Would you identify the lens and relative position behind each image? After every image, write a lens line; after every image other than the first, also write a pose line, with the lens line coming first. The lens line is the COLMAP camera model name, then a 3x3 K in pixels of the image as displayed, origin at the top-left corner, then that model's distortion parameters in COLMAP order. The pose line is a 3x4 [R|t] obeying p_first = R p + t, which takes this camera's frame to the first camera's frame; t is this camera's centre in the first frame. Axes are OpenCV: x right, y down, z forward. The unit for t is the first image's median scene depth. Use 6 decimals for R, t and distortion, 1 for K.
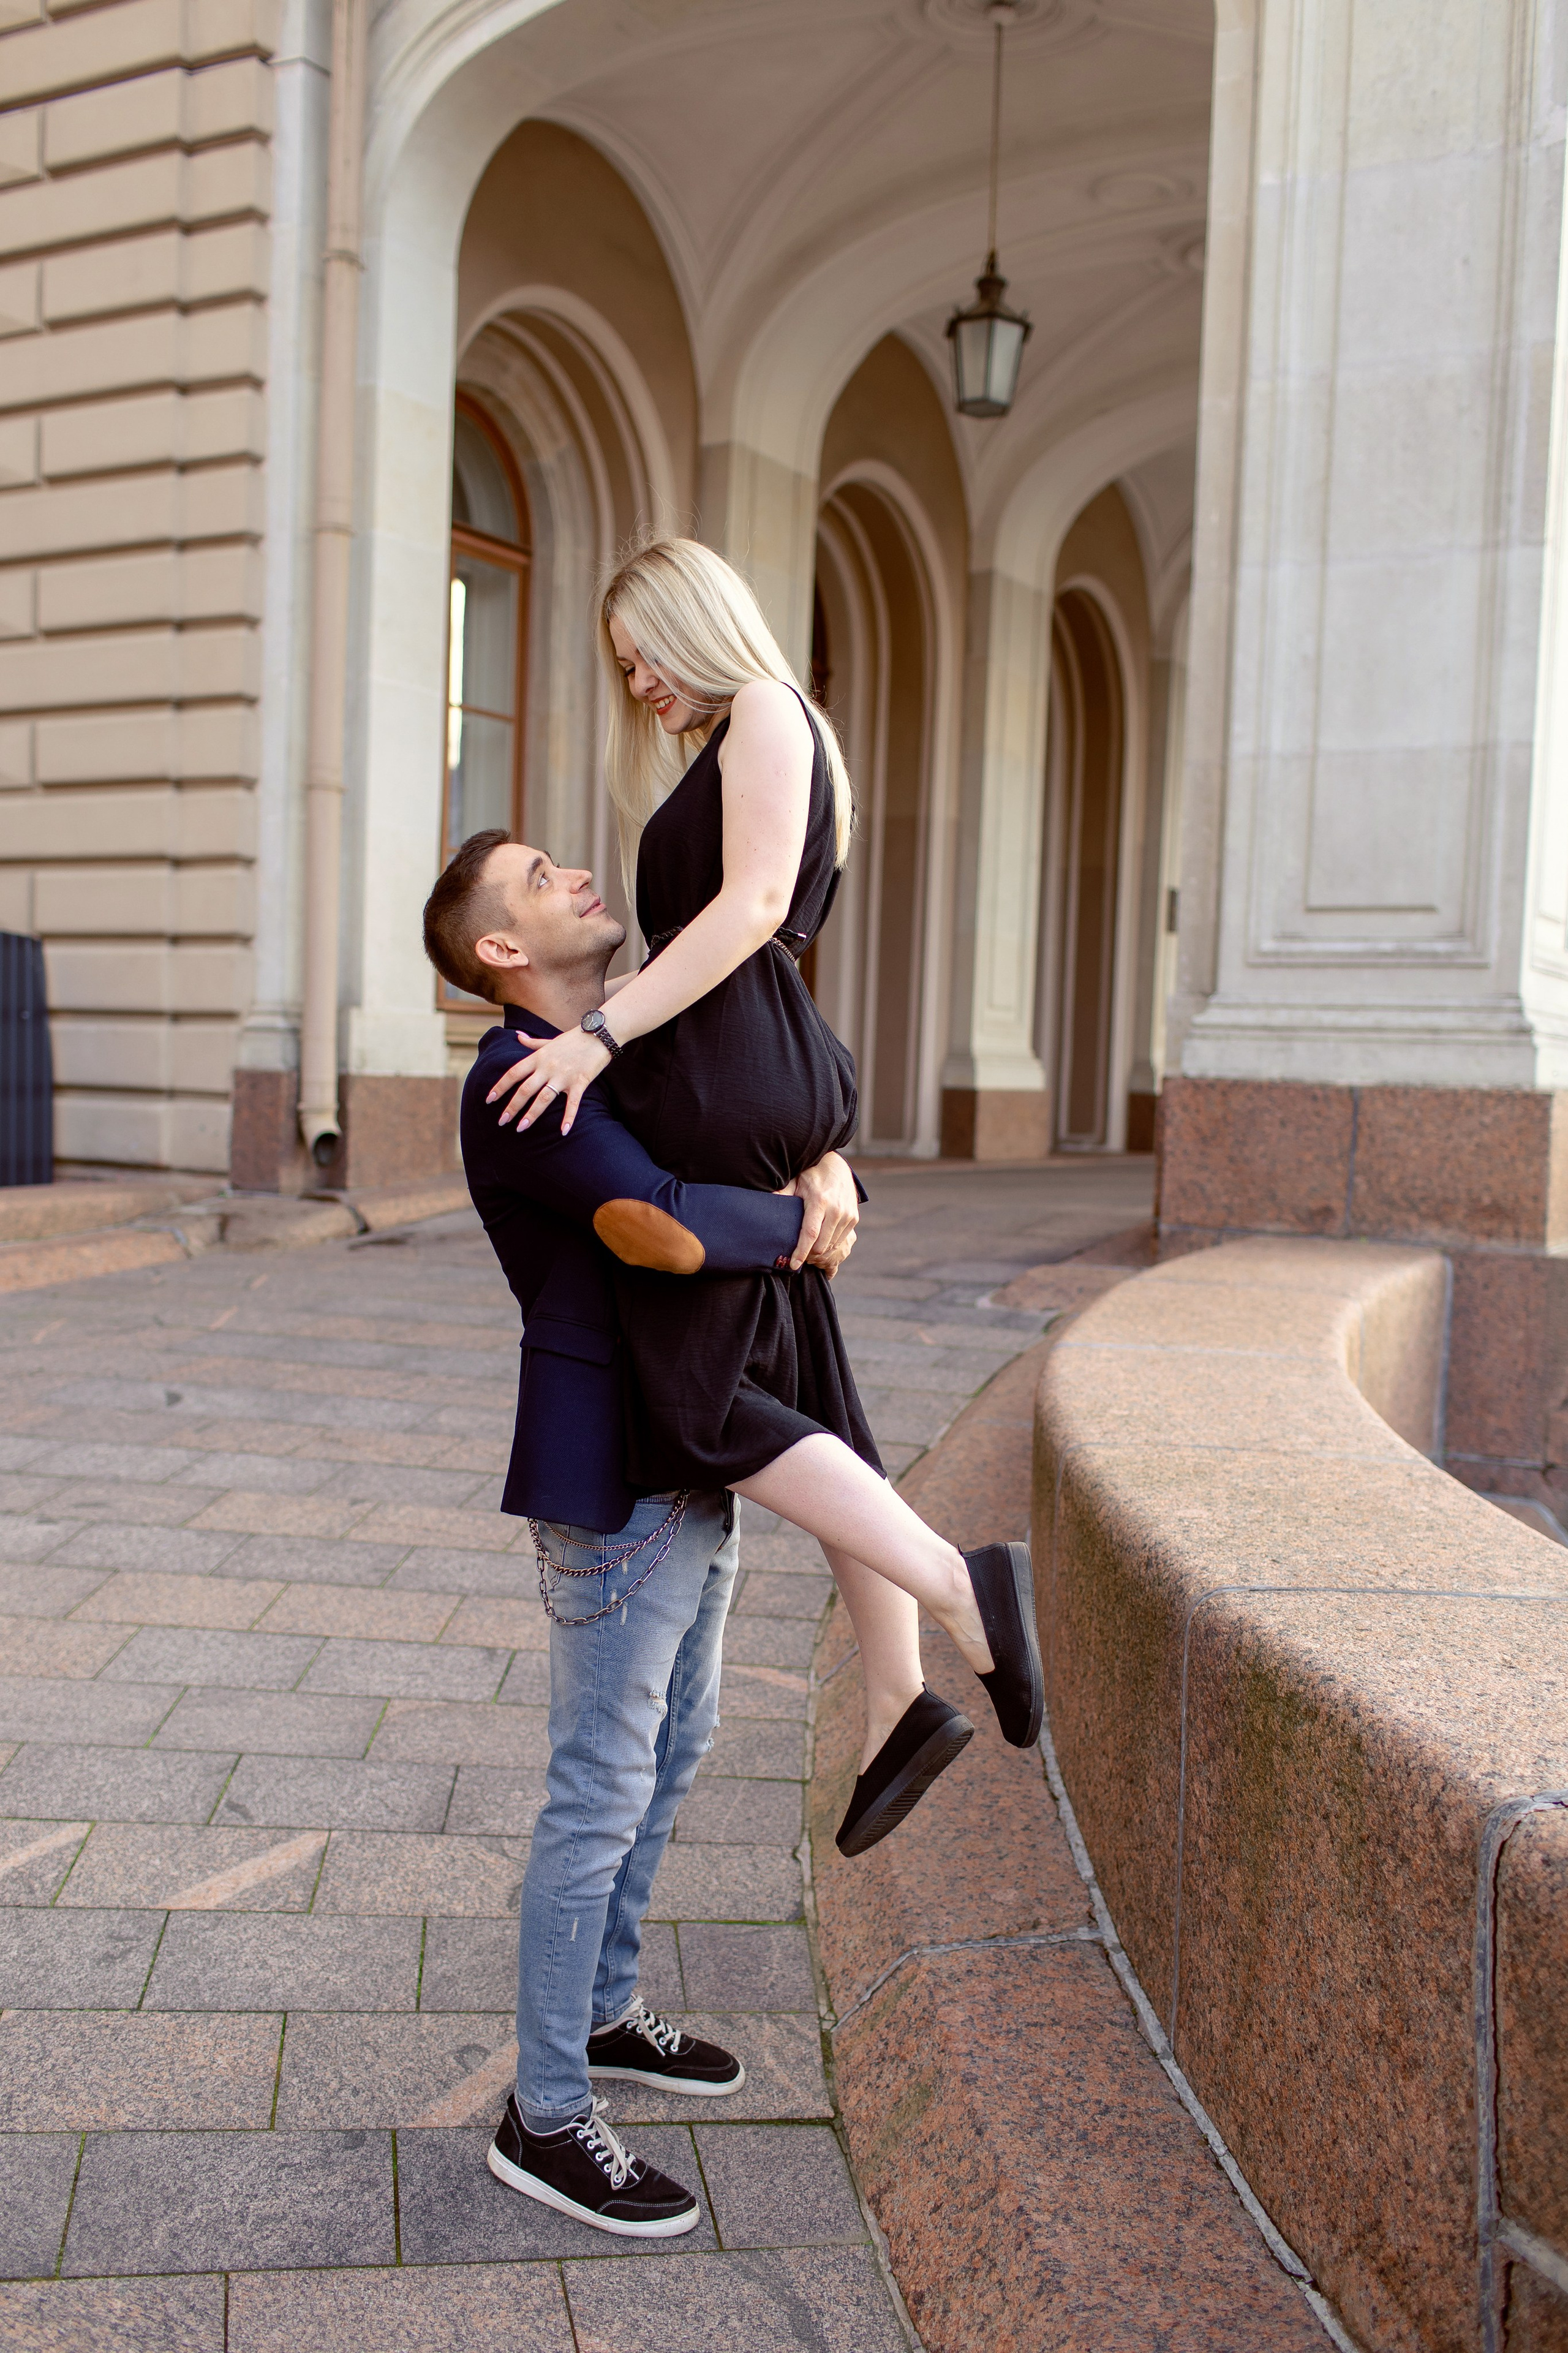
lens RADIAL K [[2369.1, 0, 750.3], [0, 2369.1, 1184.5], [0, 0, 1]] dist [0.001068, -0.013221]
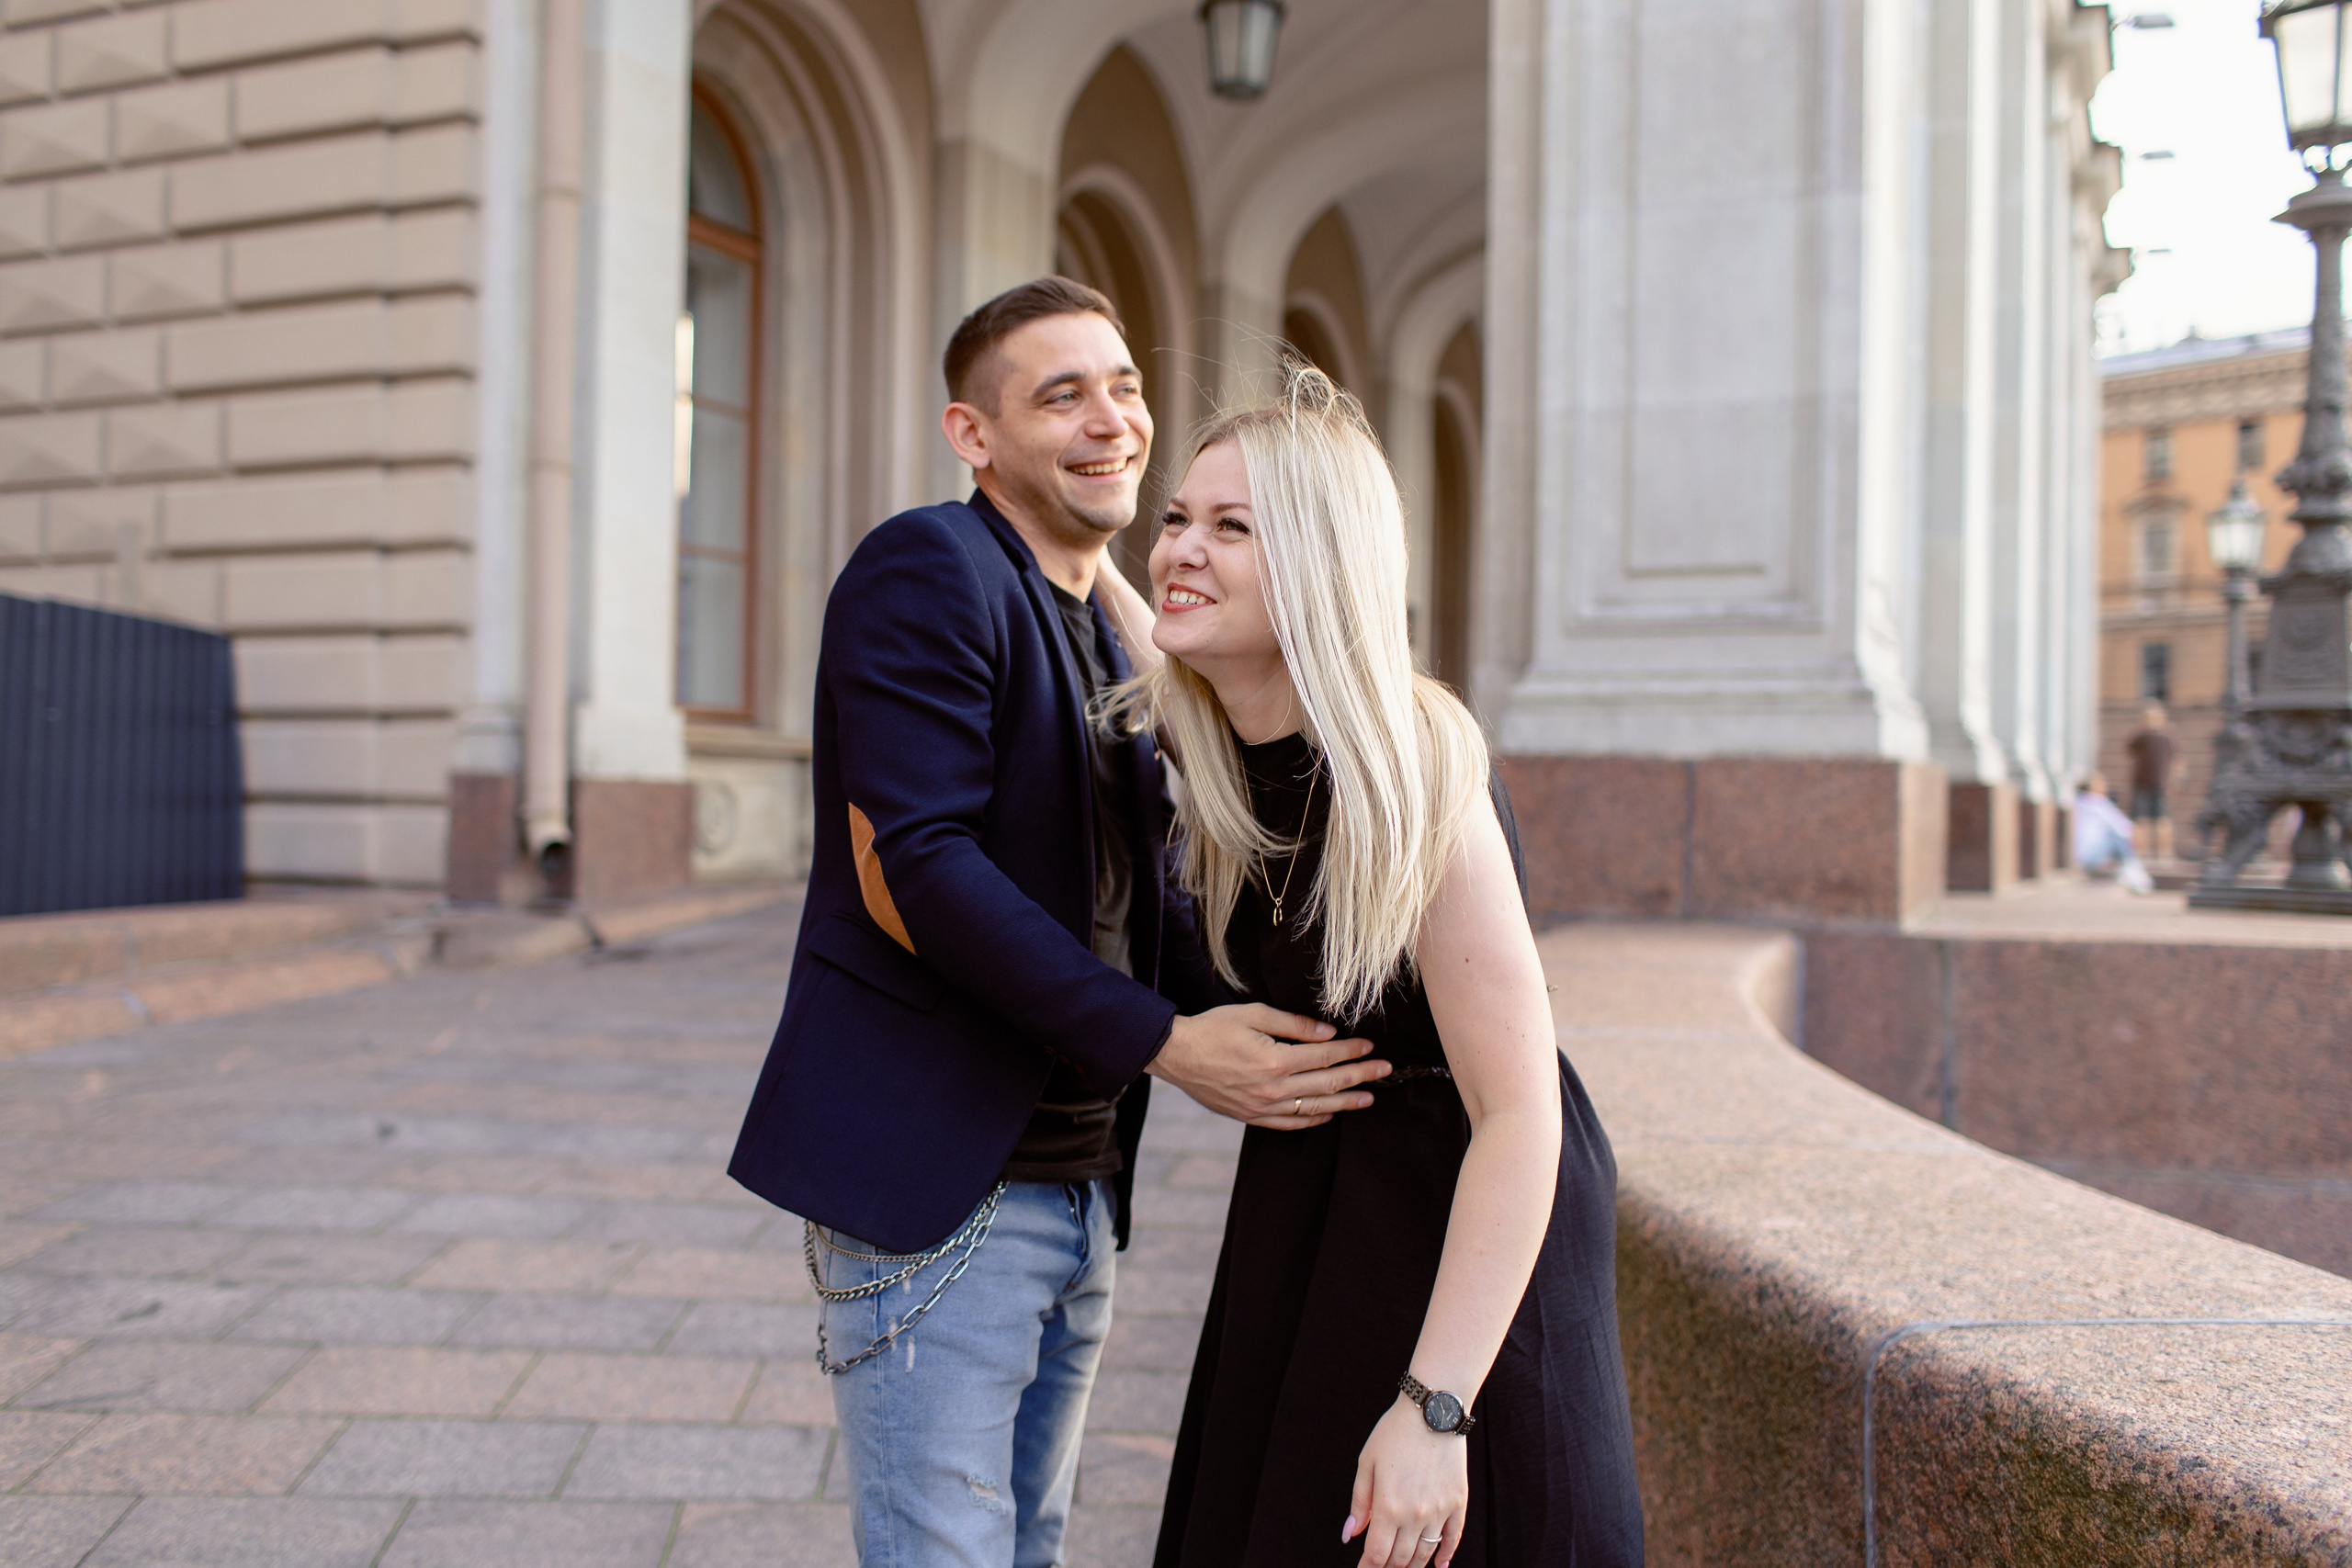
lens RADIAL K [[2219.0, 0, 1176.0], [0, 2219.0, 784.0], [0, 0, 1]] dist [-0.003270, 0.001521]
pose [[0.993845, -0.014252, 0.109860, -0.044087], [0.021209, 0.997825, -0.062419, 0.019887], [-0.108732, 0.064365, 0.991985, 0.158968]]
